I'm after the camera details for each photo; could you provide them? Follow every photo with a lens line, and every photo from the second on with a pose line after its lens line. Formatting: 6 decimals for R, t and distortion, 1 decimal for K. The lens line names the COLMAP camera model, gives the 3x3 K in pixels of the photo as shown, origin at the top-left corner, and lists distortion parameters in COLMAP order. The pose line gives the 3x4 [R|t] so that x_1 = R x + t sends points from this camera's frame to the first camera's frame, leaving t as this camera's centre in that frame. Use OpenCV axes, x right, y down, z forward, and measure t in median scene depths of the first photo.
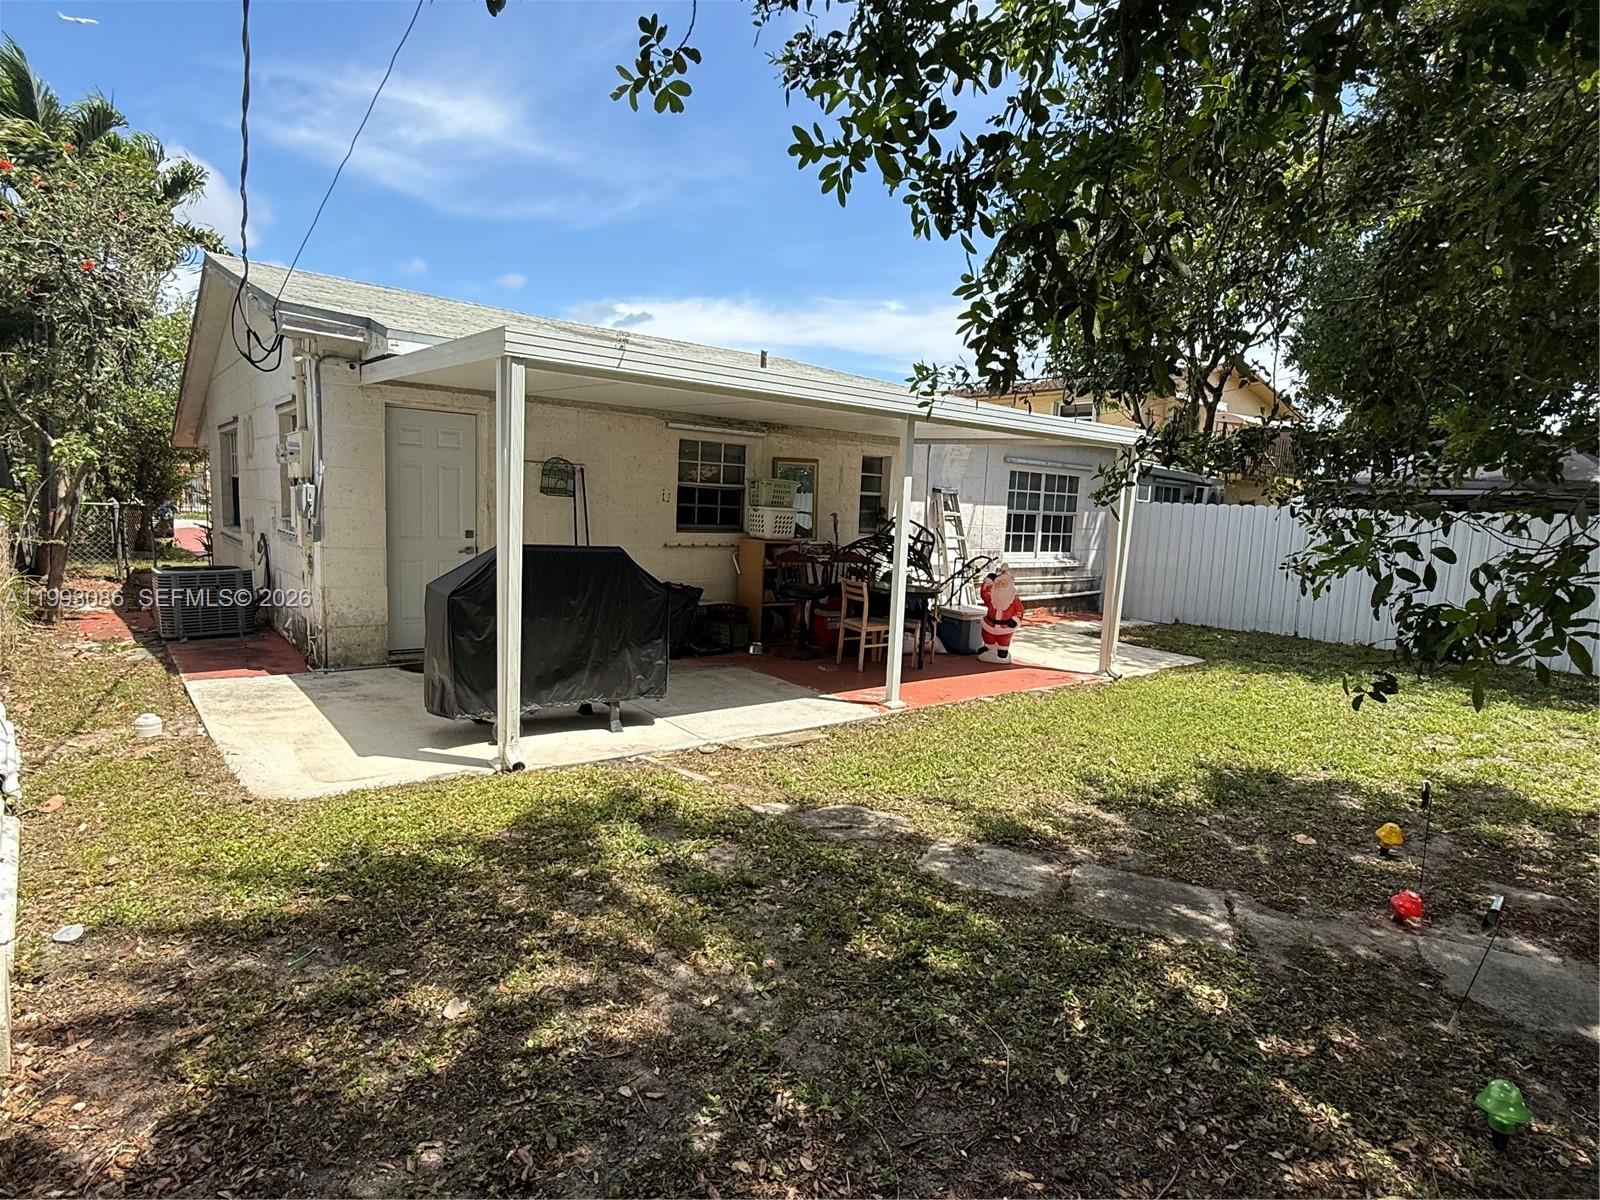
lens RADIAL K [[865.9, 0, 800.0], [0, 865.9, 600.0], [0, 0, 1]] dist [0.001645, 0.000251]
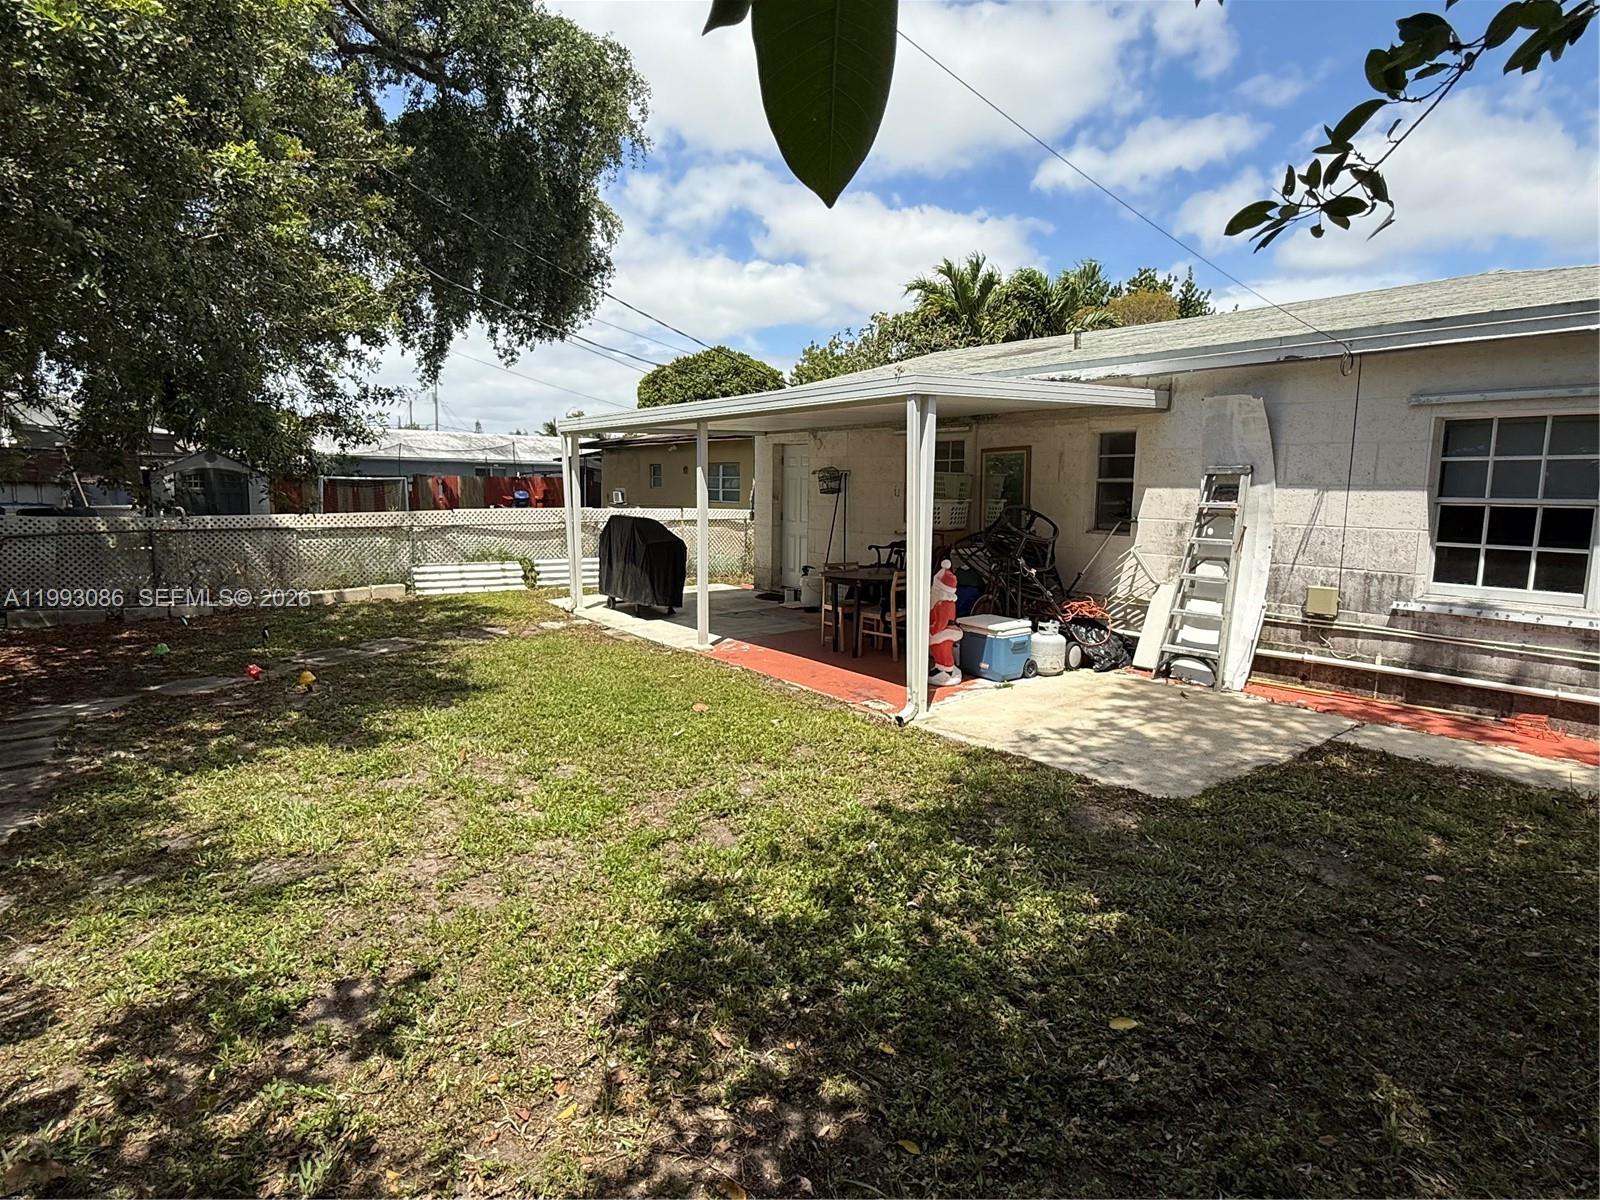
lens RADIAL K [[865.9, 0, 800.0], [0, 865.9, 600.0], [0, 0, 1]] dist [0.001645, 0.000251]
pose [[-0.037991, 0.087899, -0.995405, 0.894168], [-0.118229, 0.988732, 0.091823, -0.055982], [0.992259, 0.121174, -0.027171, 0.766047]]
